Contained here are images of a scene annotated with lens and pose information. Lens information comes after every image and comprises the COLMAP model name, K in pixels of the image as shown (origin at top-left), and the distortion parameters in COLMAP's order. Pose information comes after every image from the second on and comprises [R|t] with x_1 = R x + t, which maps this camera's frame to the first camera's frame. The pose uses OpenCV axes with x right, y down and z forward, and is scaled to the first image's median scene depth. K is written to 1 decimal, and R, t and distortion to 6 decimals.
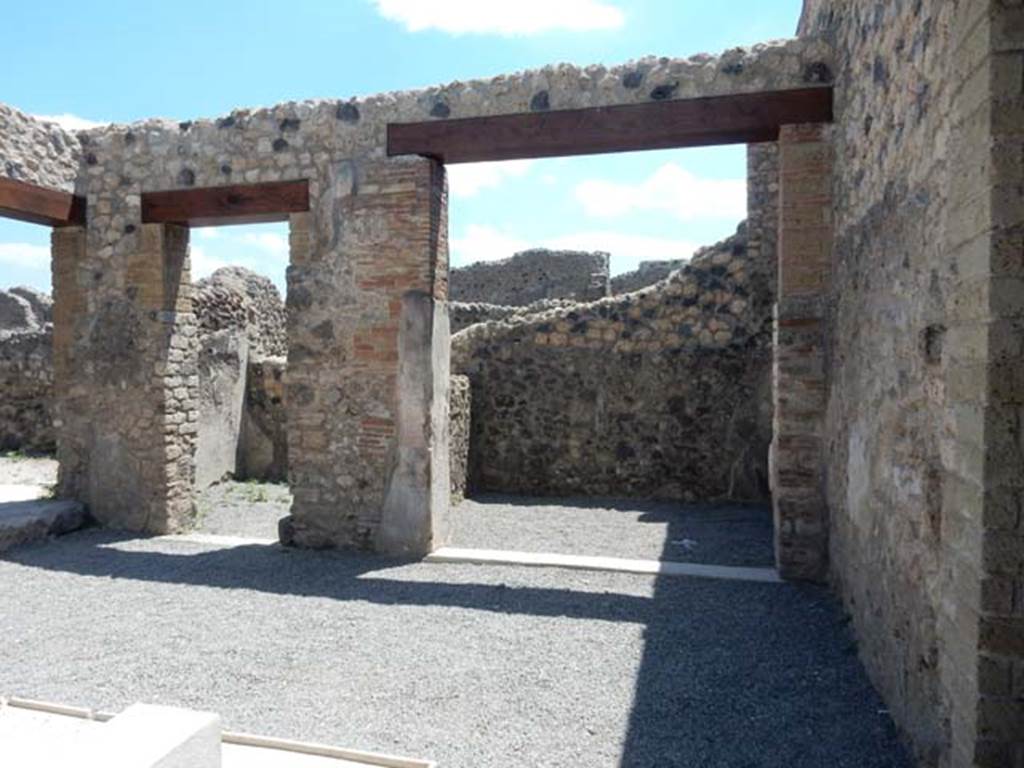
lens RADIAL K [[771.7, 0, 512.9], [0, 771.7, 382.6], [0, 0, 1]] dist [0.000489, -0.000547]
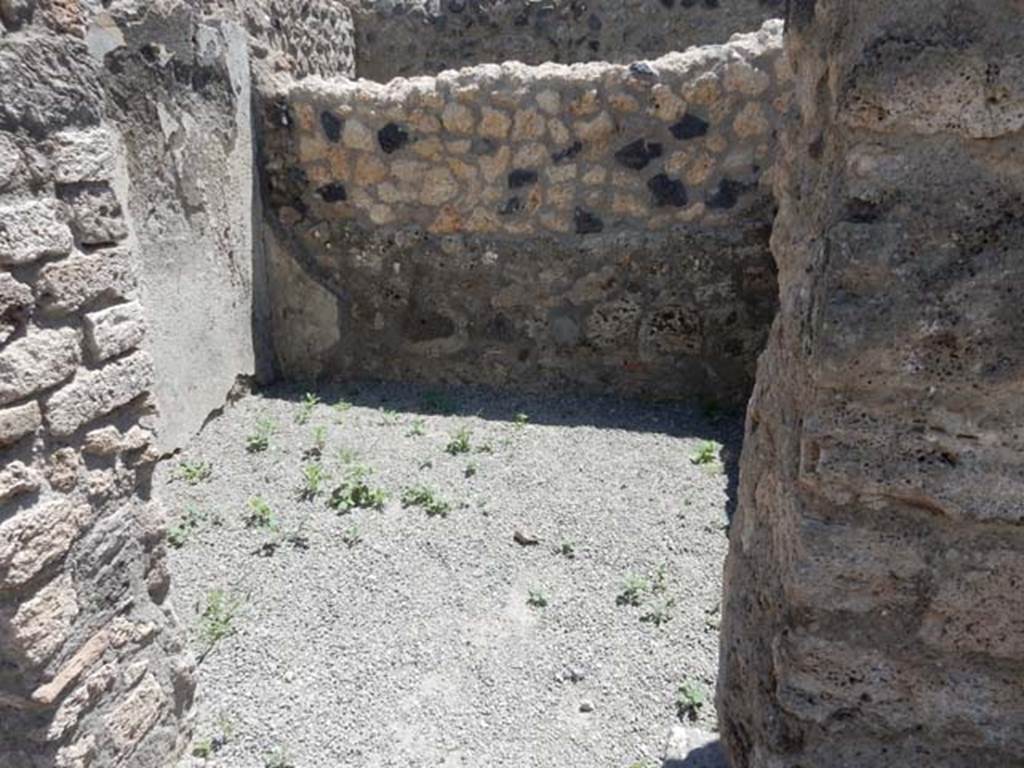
lens RADIAL K [[771.7, 0, 512.4], [0, 771.7, 386.3], [0, 0, 1]] dist [0.000489, -0.000547]
pose [[0.999045, -0.025759, 0.035306, -0.242637], [0.013618, 0.951103, 0.308573, -0.004311], [-0.041528, -0.307798, 0.950545, 0.610915]]
